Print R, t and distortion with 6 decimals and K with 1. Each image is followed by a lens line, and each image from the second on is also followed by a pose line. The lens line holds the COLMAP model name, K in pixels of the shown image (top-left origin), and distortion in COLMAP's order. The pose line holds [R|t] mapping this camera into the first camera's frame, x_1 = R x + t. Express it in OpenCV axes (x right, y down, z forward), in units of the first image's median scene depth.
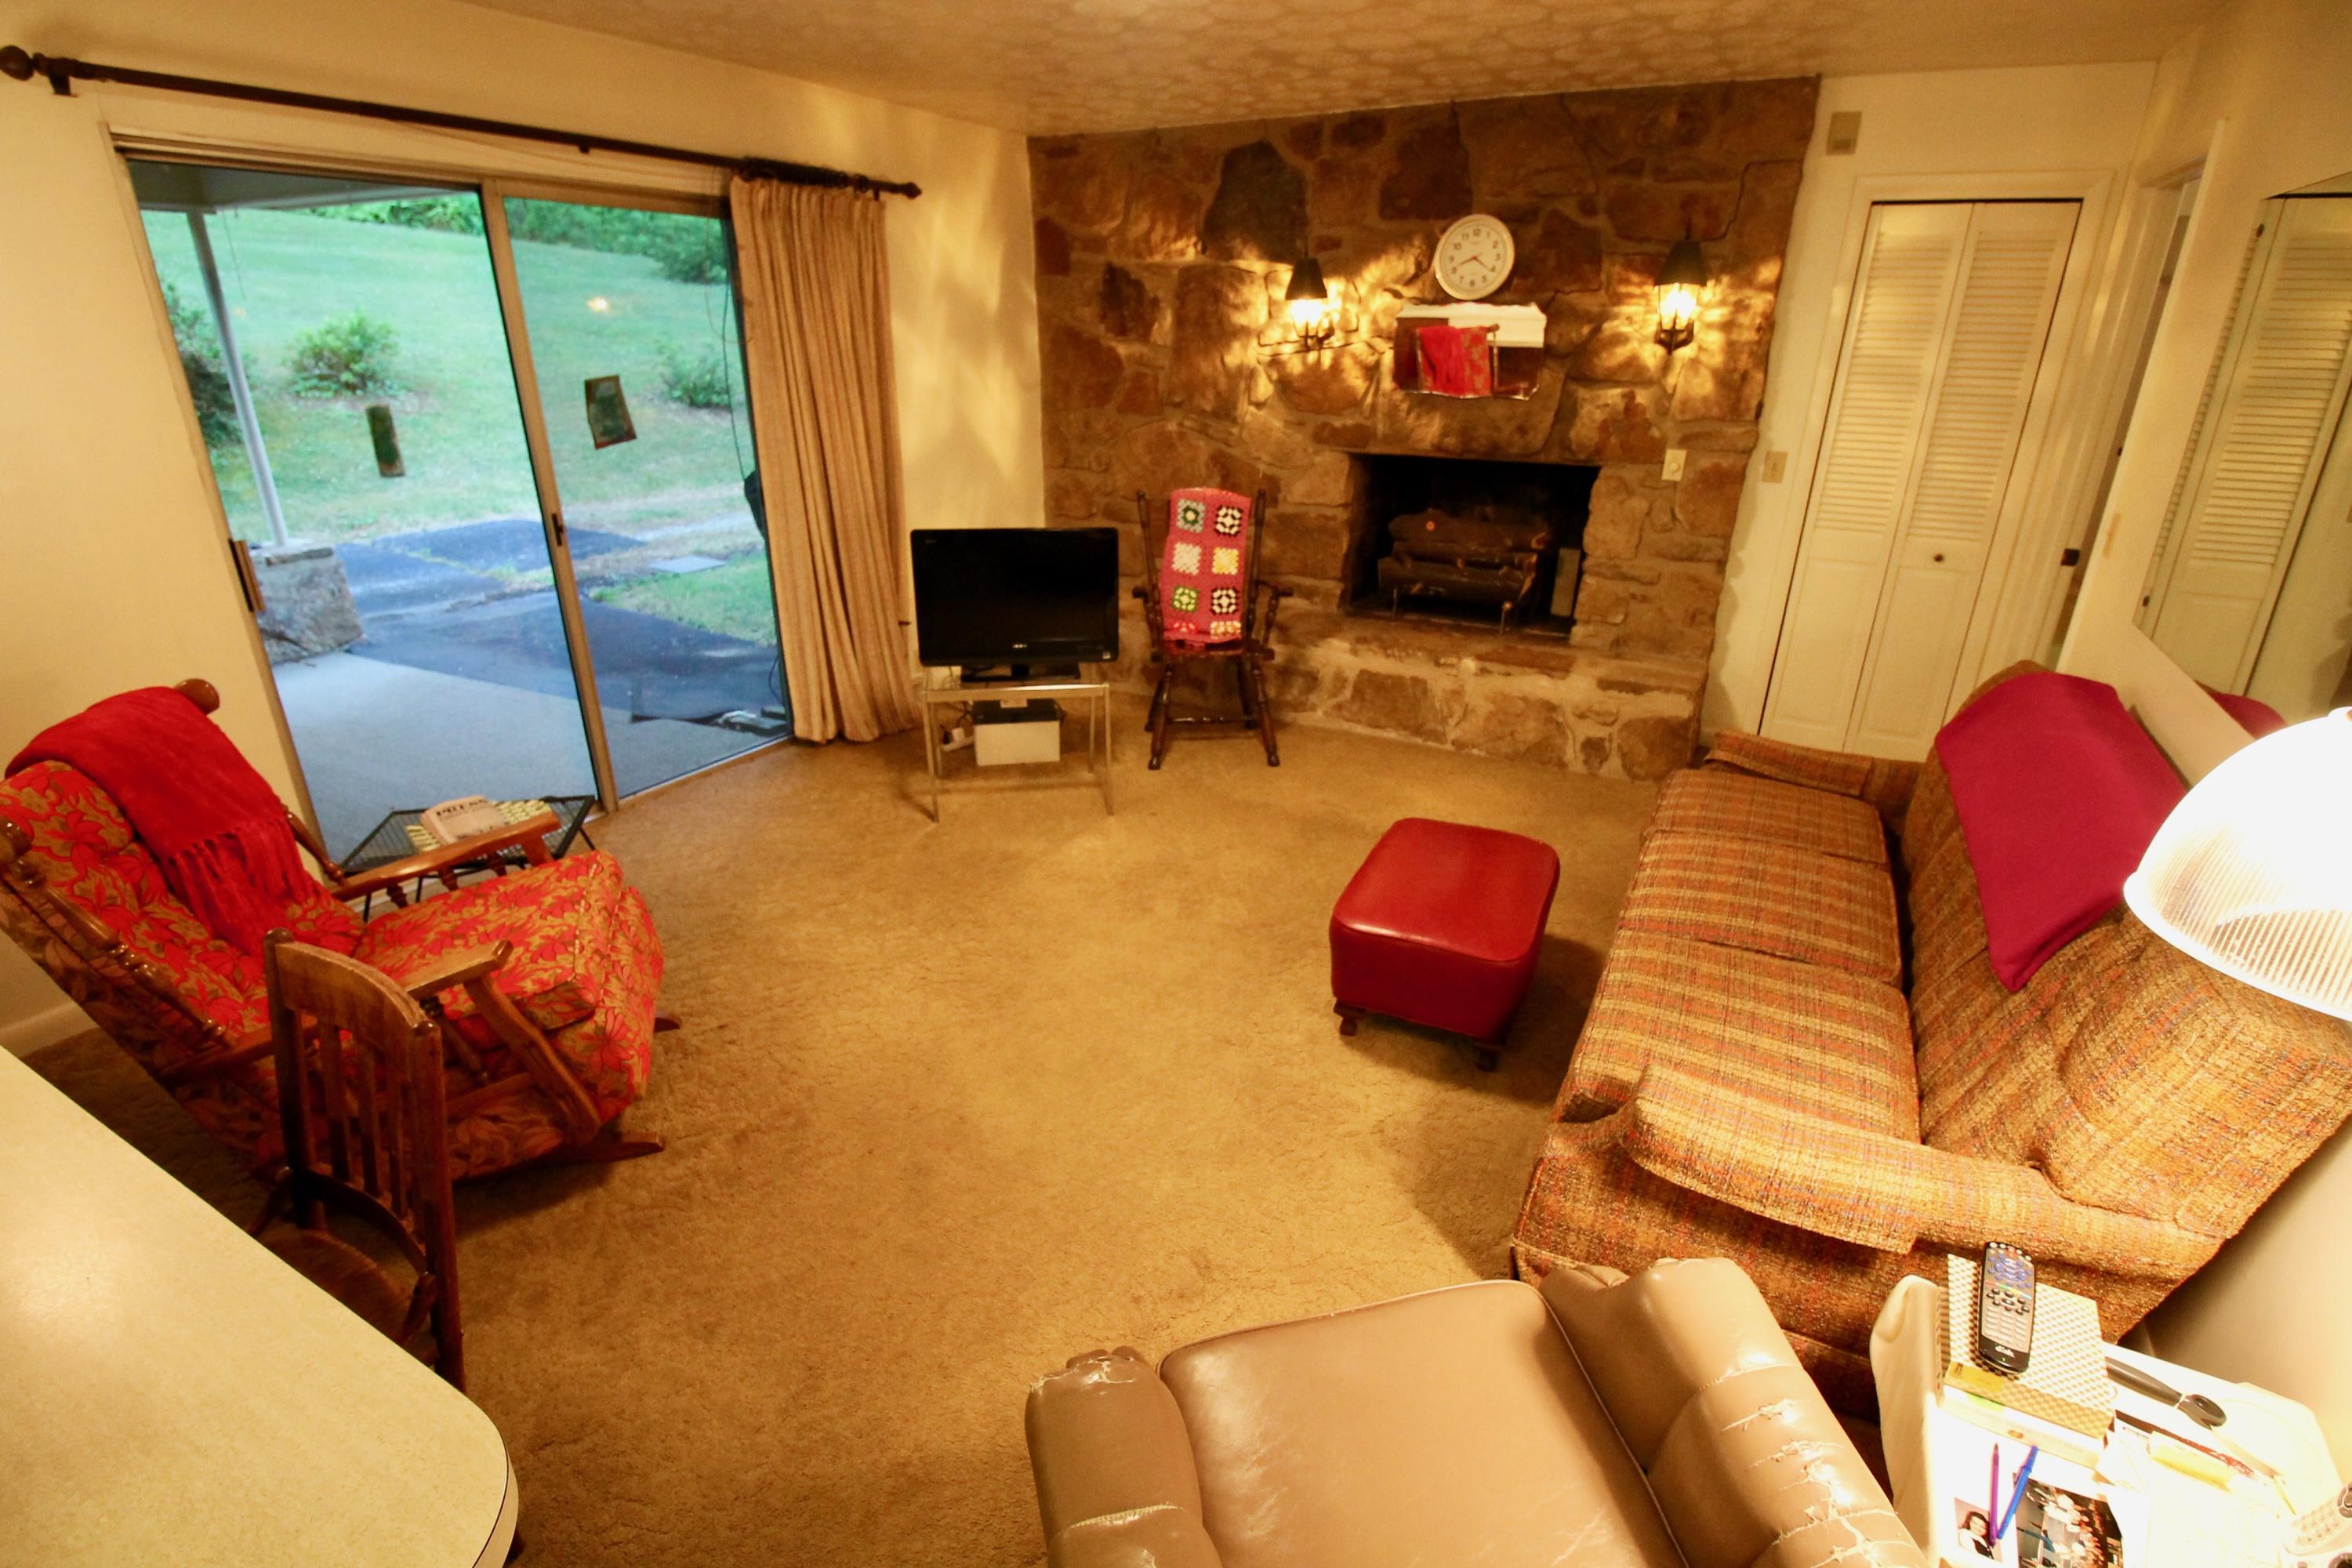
lens RADIAL K [[1133.4, 0, 1168.4], [0, 1133.4, 782.5], [0, 0, 1]] dist [-0.002867, -0.006464]
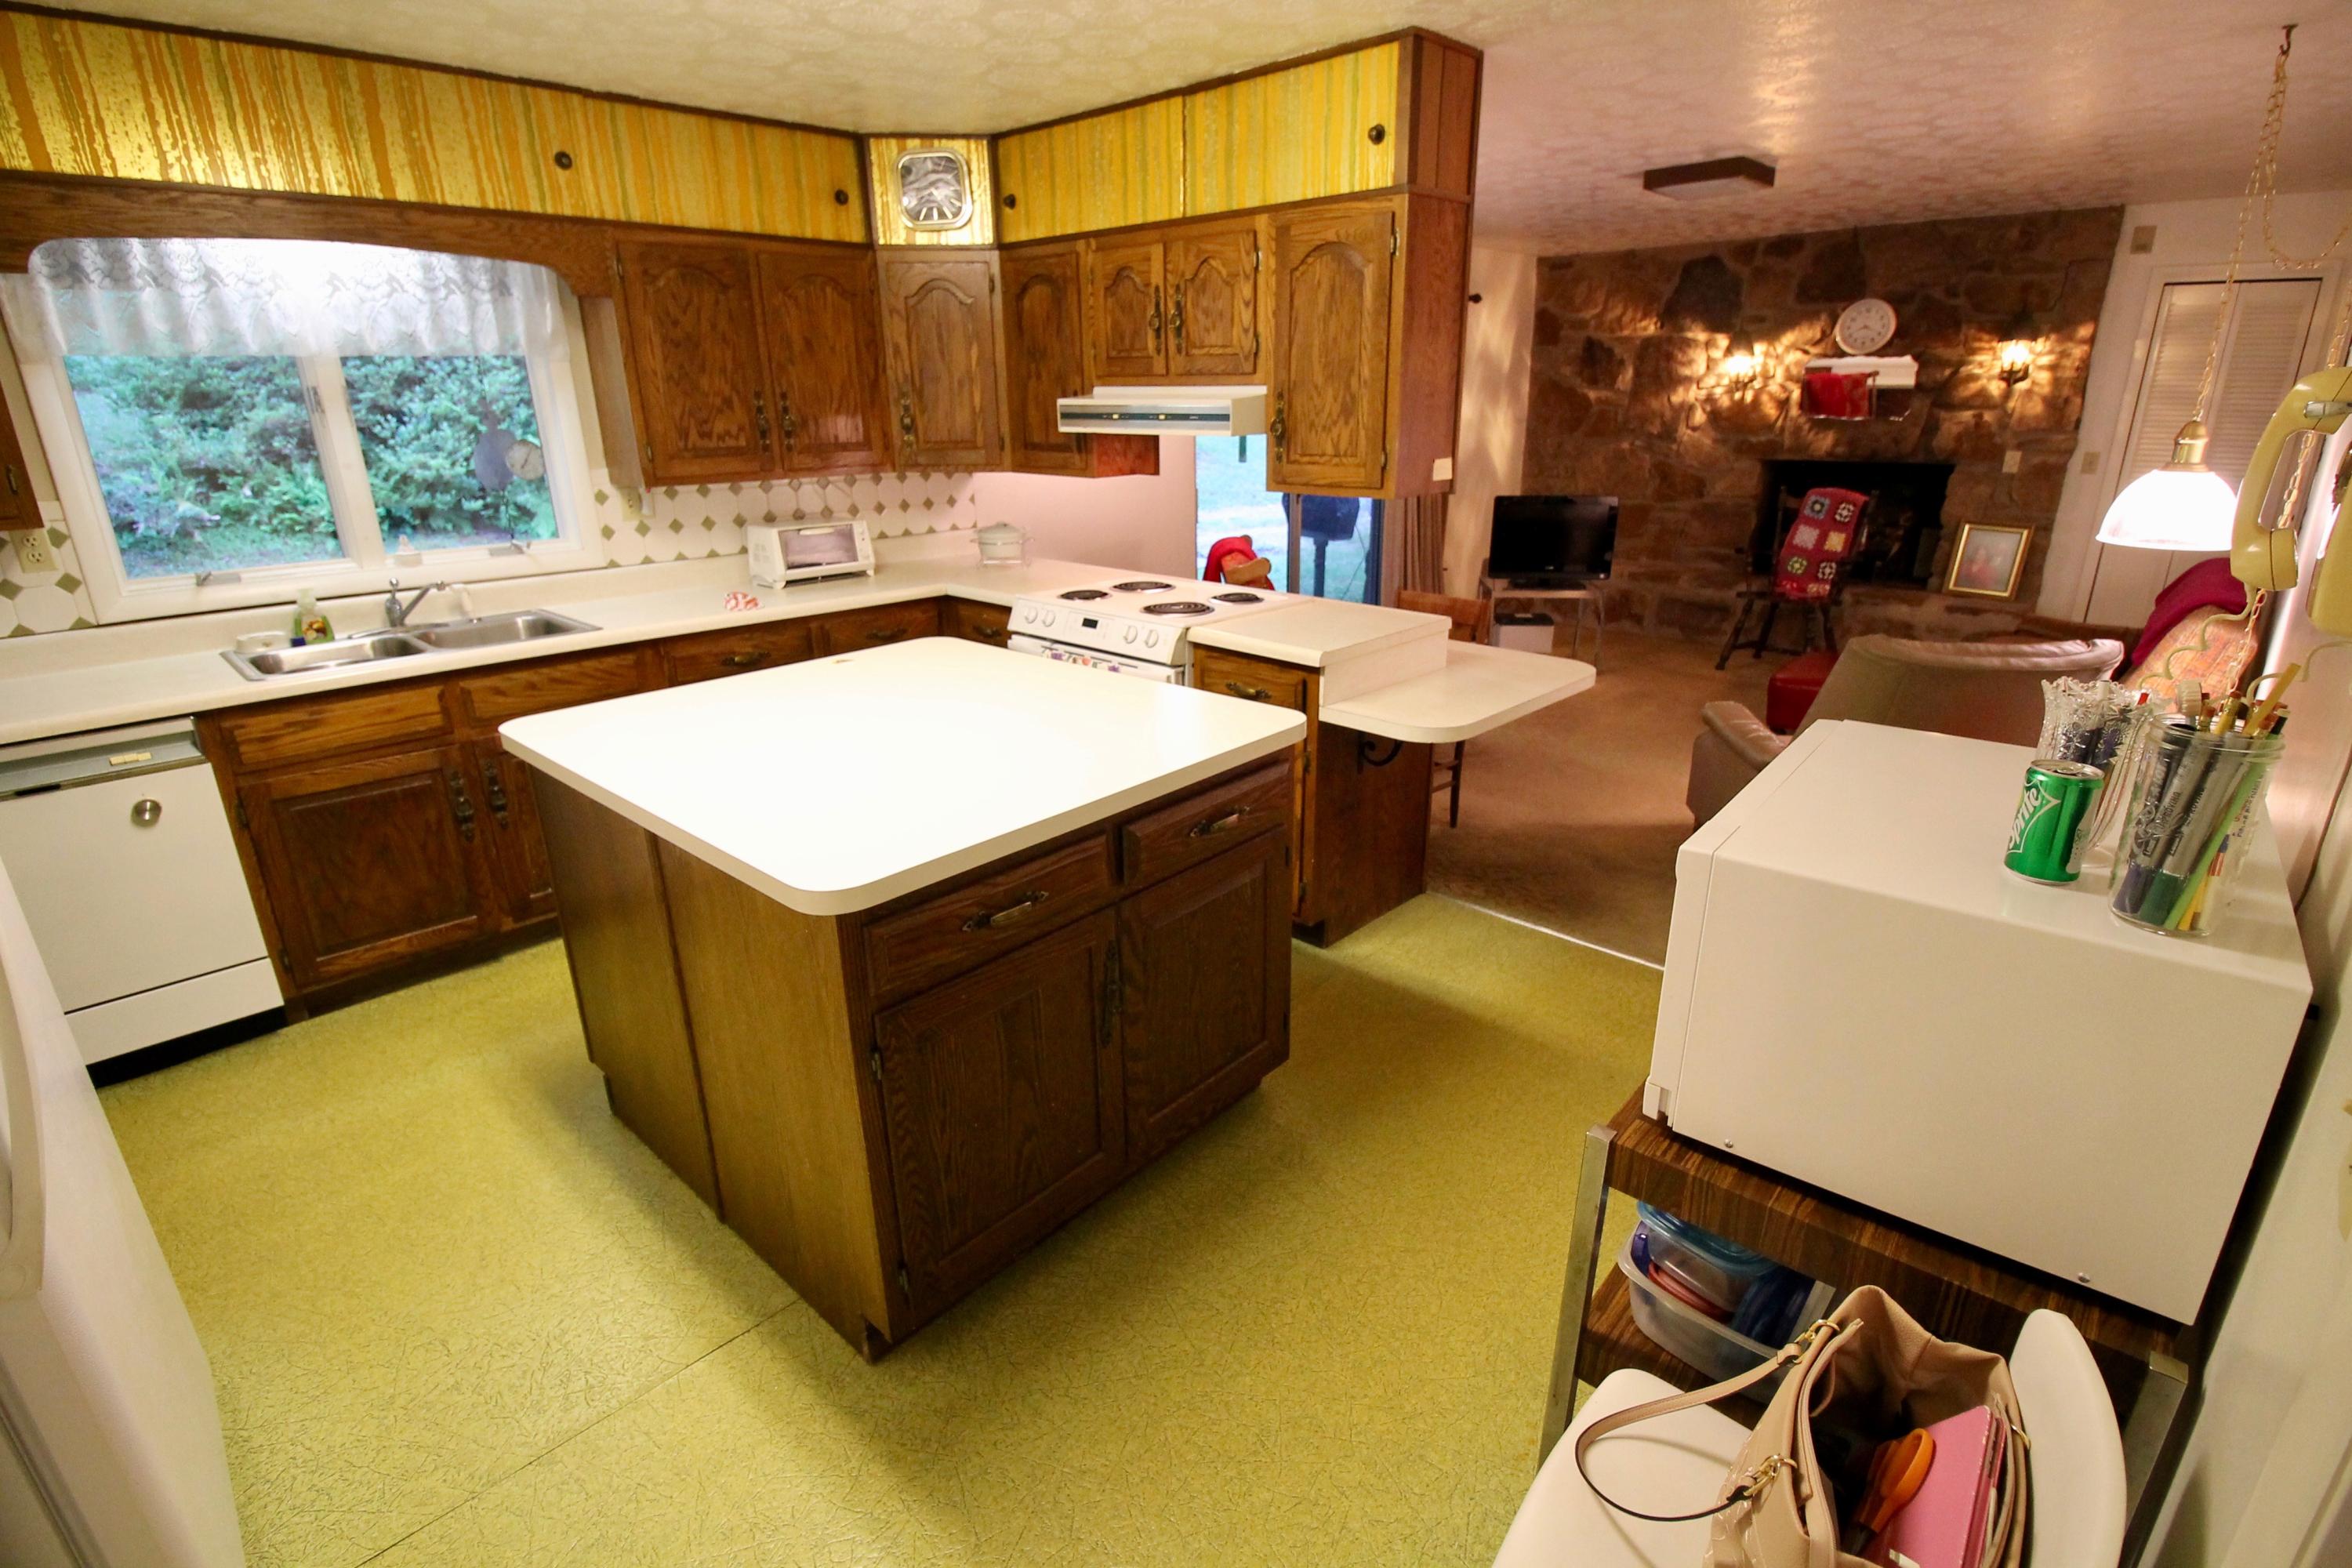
lens RADIAL K [[1133.4, 0, 1175.5], [0, 1133.4, 780.1], [0, 0, 1]] dist [-0.002867, -0.006464]
pose [[0.966119, 0.062204, -0.250488, -0.189775], [-0.074765, 0.996360, -0.040938, 0.249710], [0.247030, 0.058279, 0.967254, -0.603232]]
